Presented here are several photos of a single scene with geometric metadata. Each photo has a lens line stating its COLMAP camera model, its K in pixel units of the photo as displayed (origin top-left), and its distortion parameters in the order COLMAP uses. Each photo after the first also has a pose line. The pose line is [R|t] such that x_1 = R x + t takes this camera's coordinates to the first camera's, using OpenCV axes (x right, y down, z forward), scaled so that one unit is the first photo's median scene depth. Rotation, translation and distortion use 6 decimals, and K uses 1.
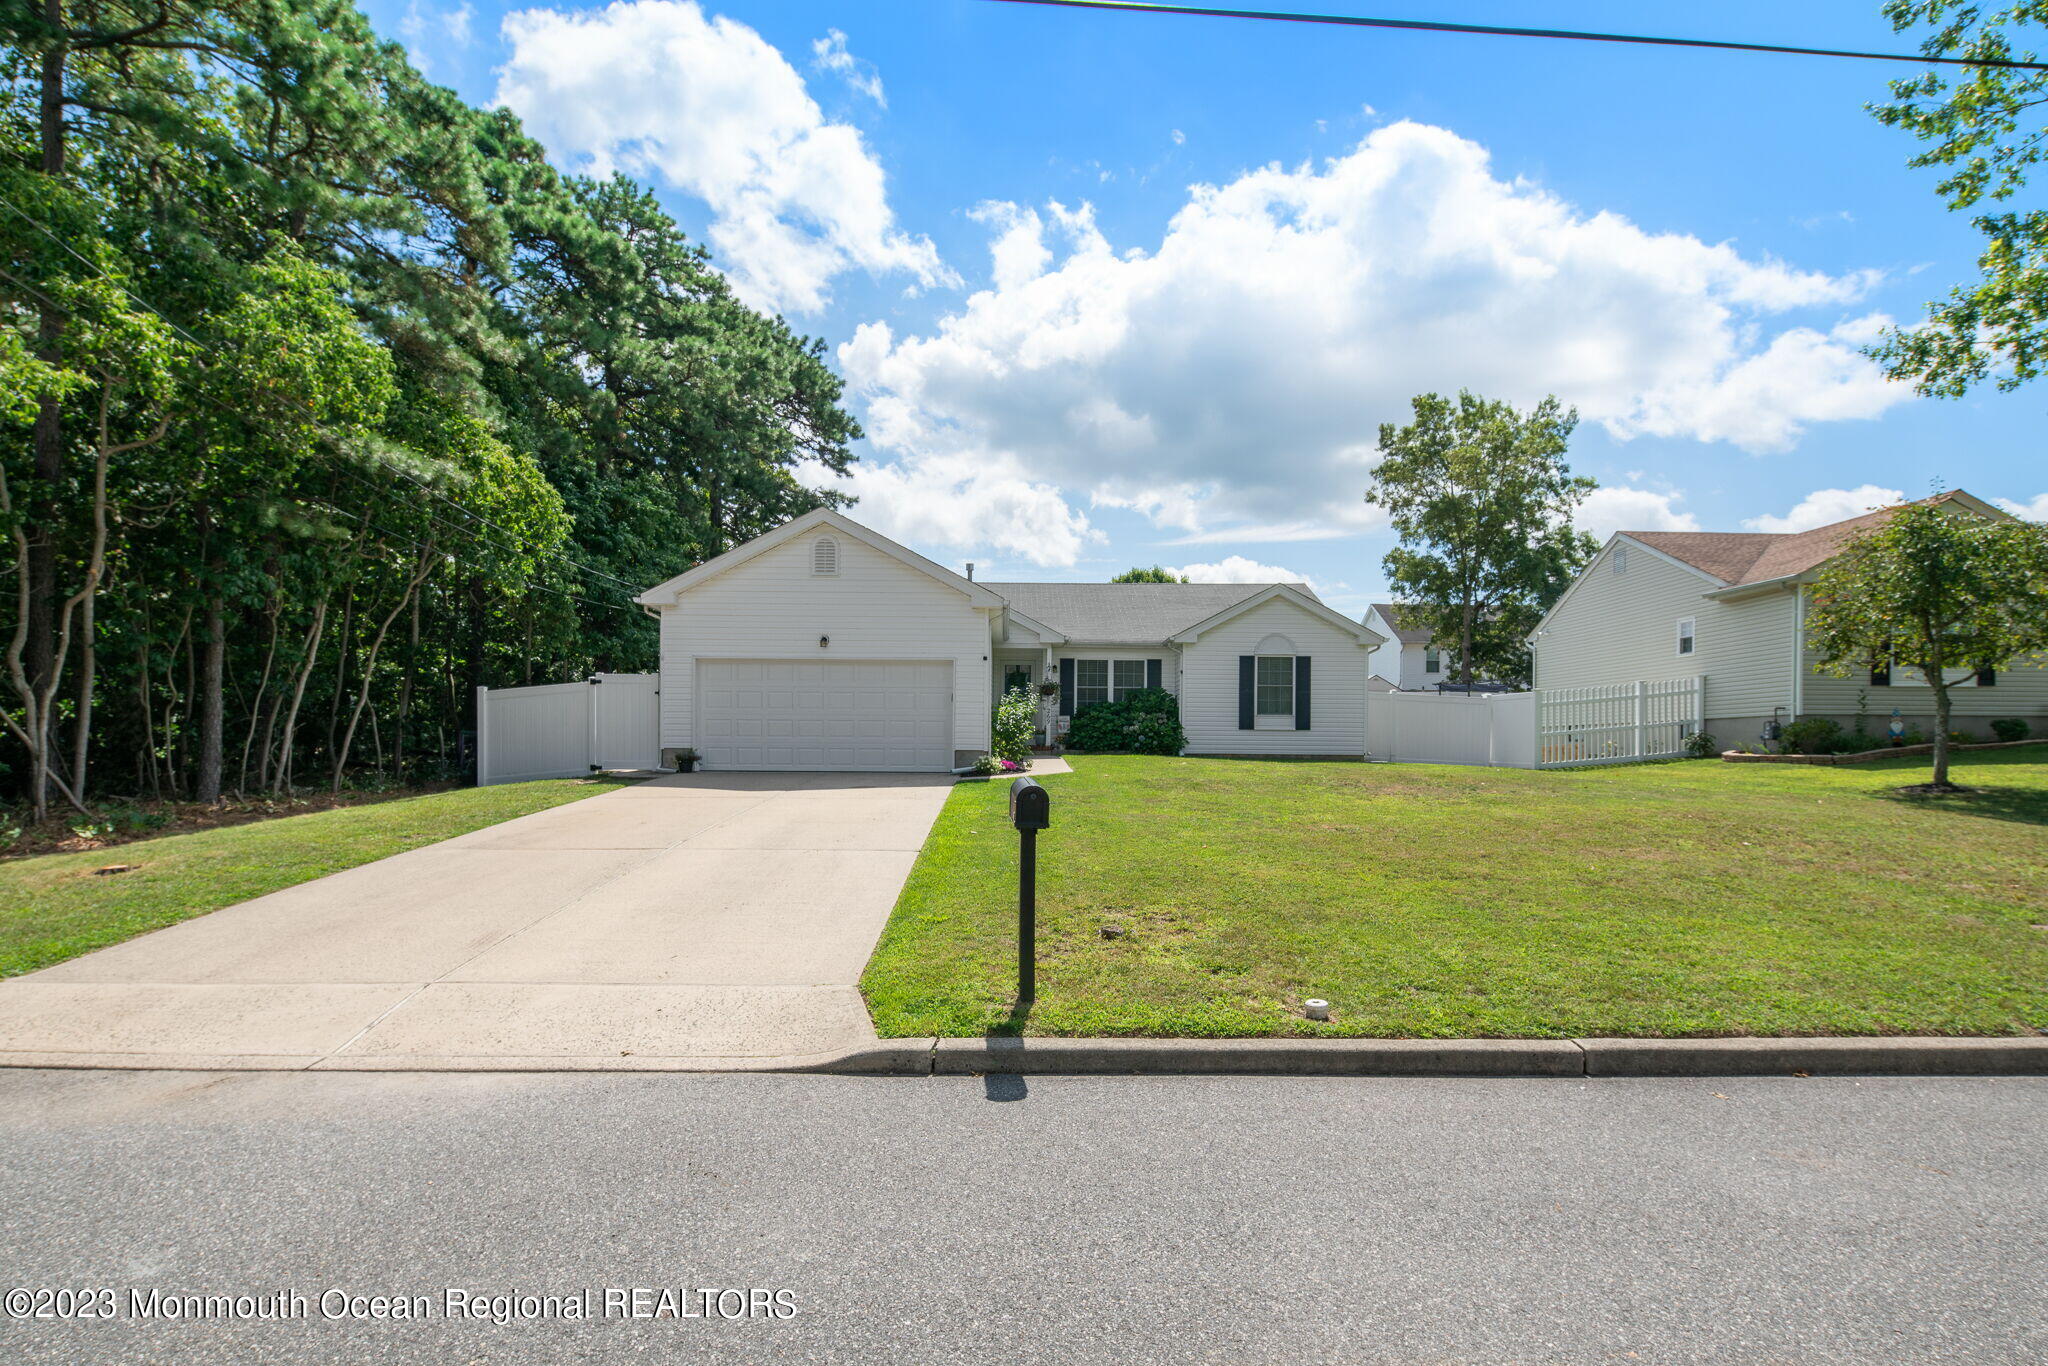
lens RADIAL K [[995.9, 0, 1017.6], [0, 995.9, 661.5], [0, 0, 1]] dist [-0.002426, 0.000185]
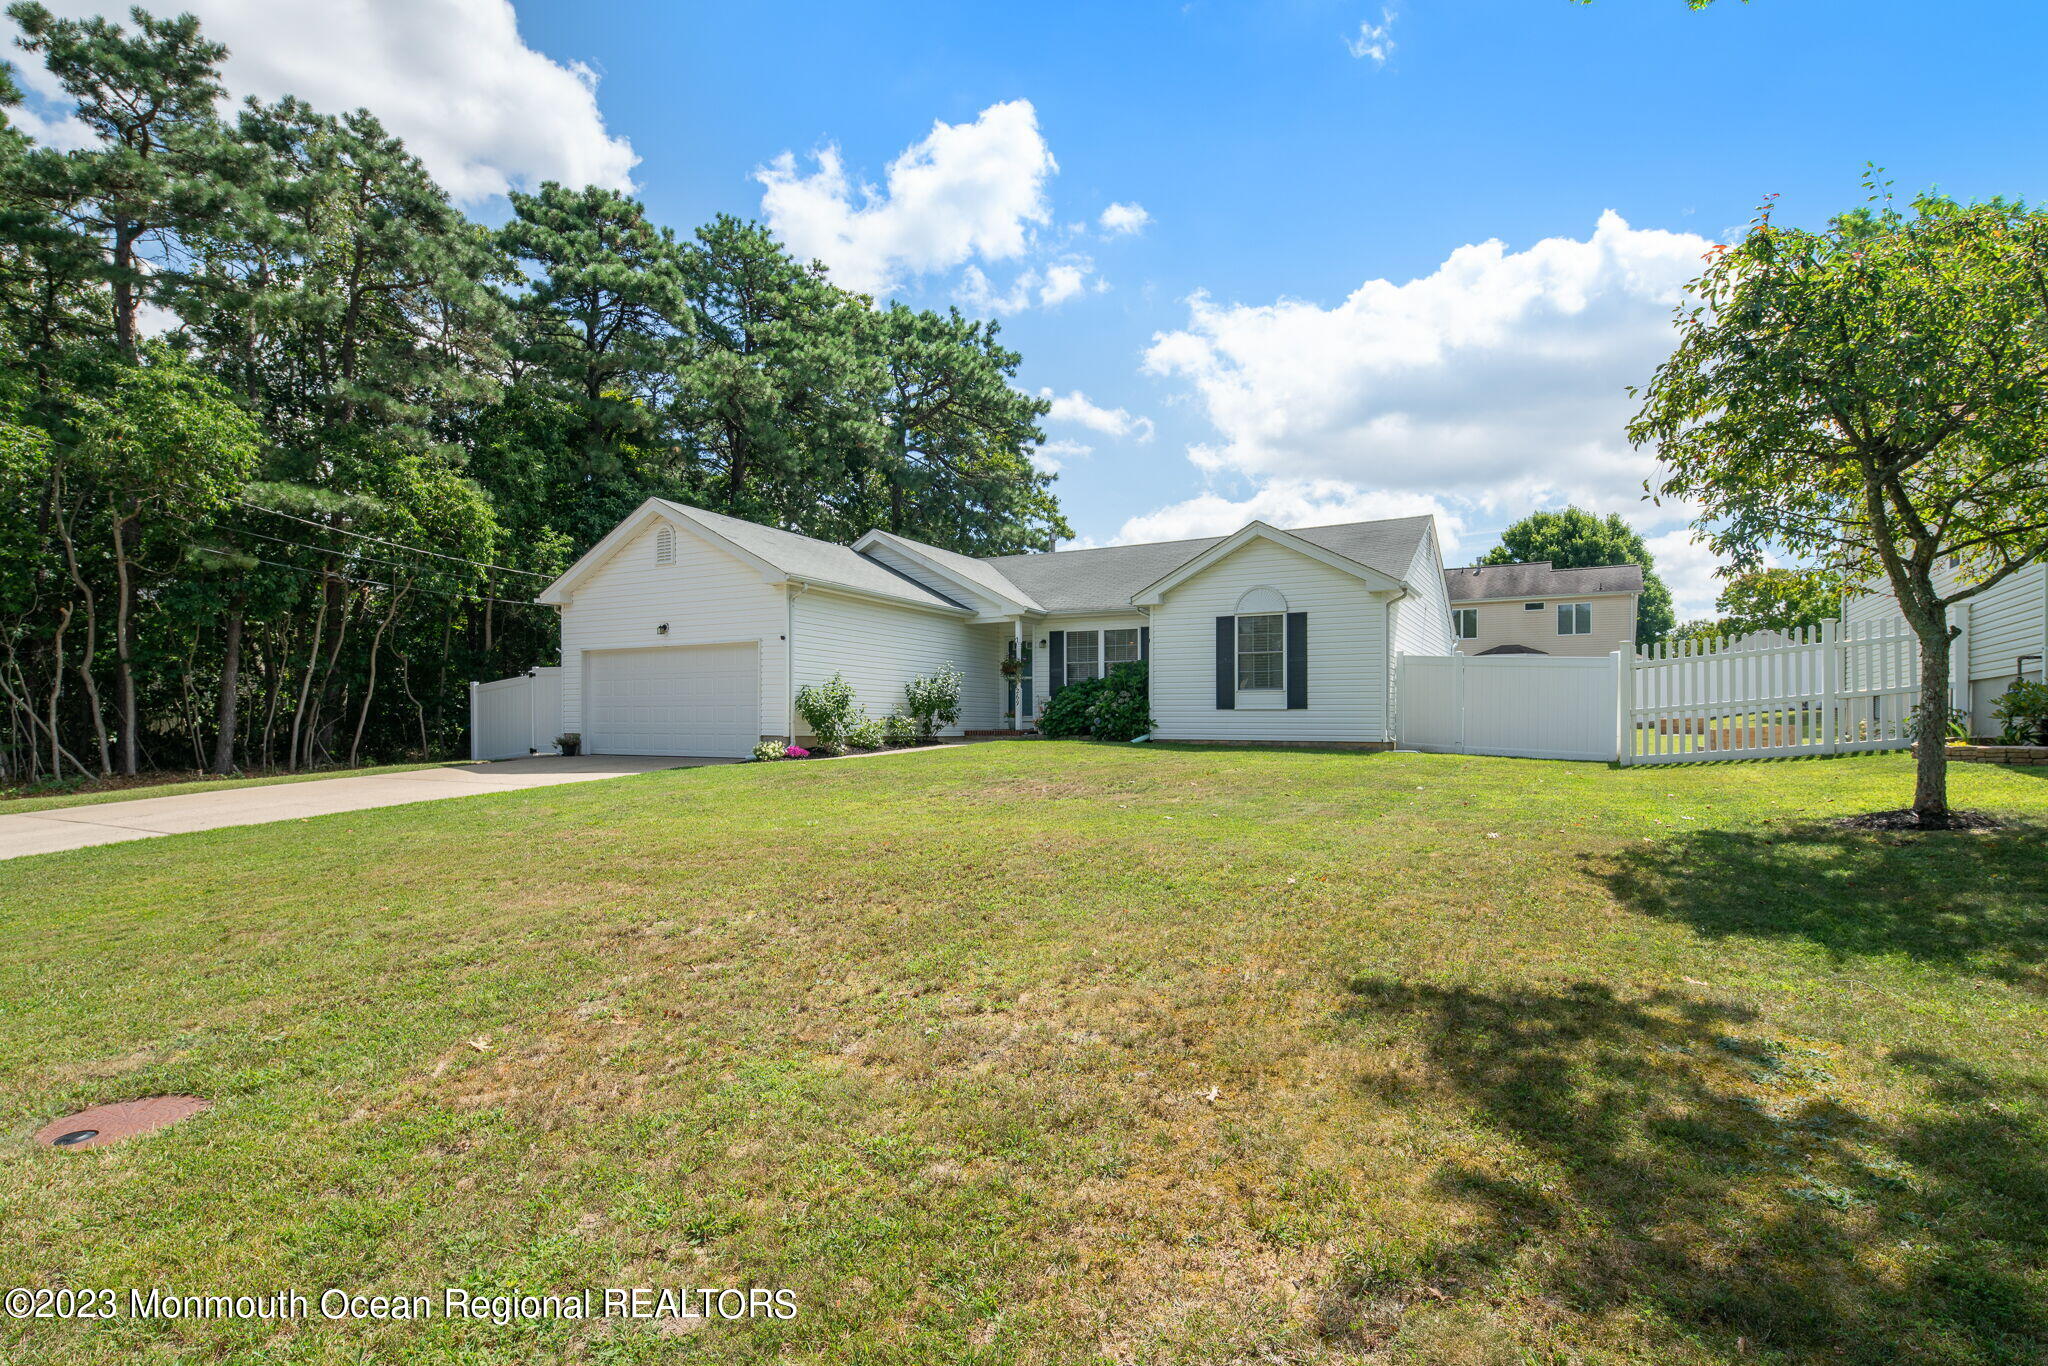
lens RADIAL K [[995.9, 0, 1015.6], [0, 995.9, 644.0], [0, 0, 1]] dist [-0.002426, 0.000185]
pose [[0.867767, -0.044753, -0.494952, 0.477540], [0.044729, 0.998928, -0.011902, 0.018368], [0.494954, -0.011811, 0.868839, 0.230277]]
